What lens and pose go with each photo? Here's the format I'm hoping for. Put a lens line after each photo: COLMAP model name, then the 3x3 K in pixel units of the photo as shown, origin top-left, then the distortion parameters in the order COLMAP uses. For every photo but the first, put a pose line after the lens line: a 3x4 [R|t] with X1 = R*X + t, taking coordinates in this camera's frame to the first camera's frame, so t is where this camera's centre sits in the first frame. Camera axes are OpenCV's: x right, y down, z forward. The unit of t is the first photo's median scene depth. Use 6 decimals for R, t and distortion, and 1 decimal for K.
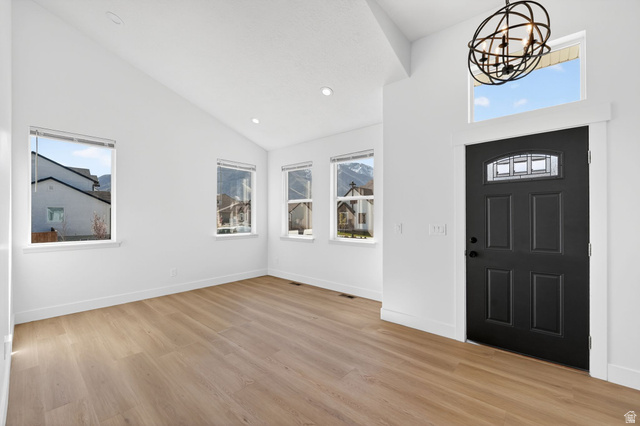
lens RADIAL K [[259.0, 0, 321.2], [0, 259.0, 214.1], [0, 0, 1]] dist [-0.018988, 0.000289]
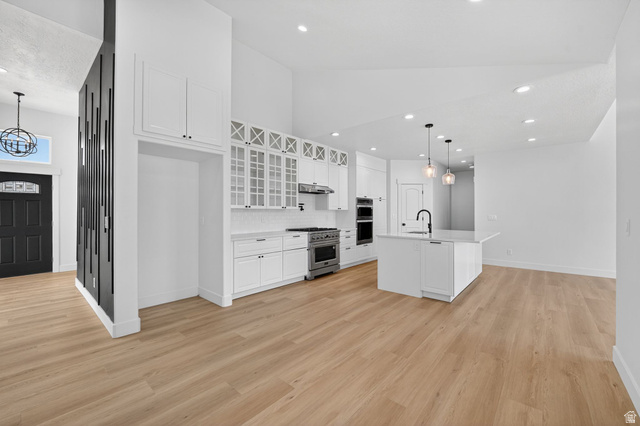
lens RADIAL K [[259.0, 0, 323.1], [0, 259.0, 212.5], [0, 0, 1]] dist [-0.018988, 0.000289]
pose [[0.024195, -0.000008, 0.999707, -1.398630], [-0.004248, 0.999991, 0.000111, 0.013376], [-0.999698, -0.004249, 0.024194, -1.753603]]
